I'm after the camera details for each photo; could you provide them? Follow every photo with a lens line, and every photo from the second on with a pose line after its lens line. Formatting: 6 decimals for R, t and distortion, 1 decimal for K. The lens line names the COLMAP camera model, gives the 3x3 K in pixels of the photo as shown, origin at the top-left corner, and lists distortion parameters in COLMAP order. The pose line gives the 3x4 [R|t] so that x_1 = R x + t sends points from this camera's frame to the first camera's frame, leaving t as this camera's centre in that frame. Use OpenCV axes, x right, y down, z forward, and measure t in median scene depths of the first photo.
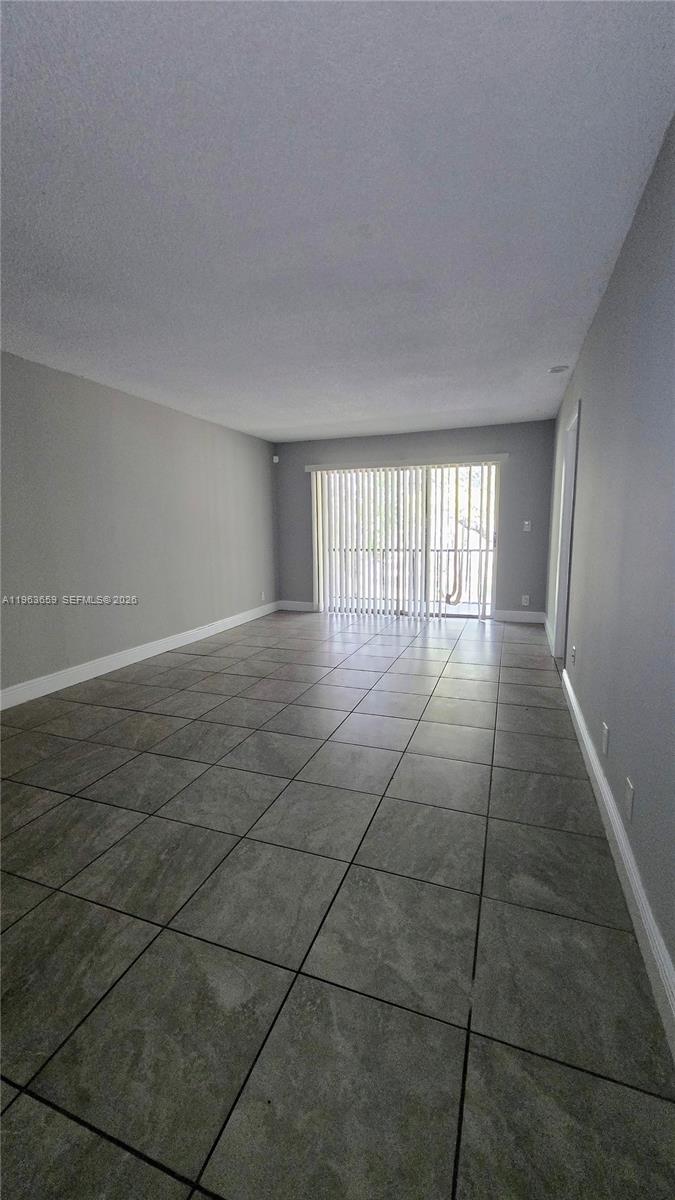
lens RADIAL K [[472.2, 0, 337.5], [0, 472.2, 600.0], [0, 0, 1]] dist [0.000579, 0.000012]
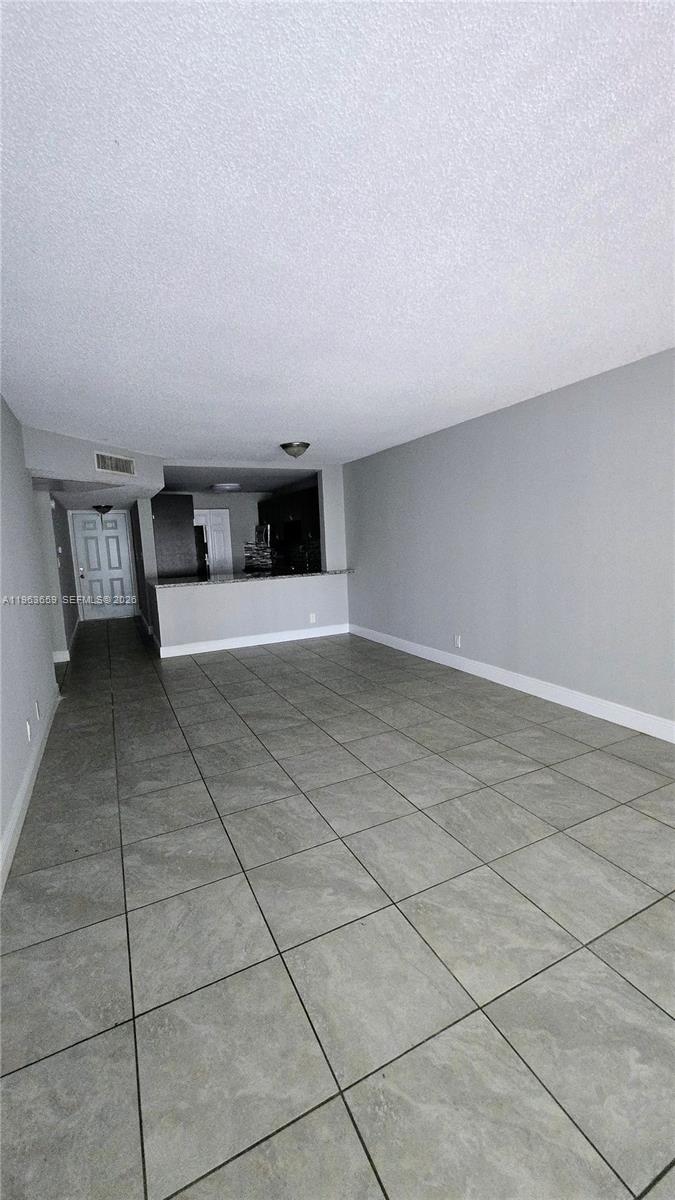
lens RADIAL K [[472.2, 0, 337.5], [0, 472.2, 600.0], [0, 0, 1]] dist [0.000579, 0.000012]
pose [[-0.690887, 0.119431, -0.713029, 0.471134], [-0.074754, 0.969173, 0.234767, -0.242904], [0.719087, 0.215499, -0.660661, 1.381580]]
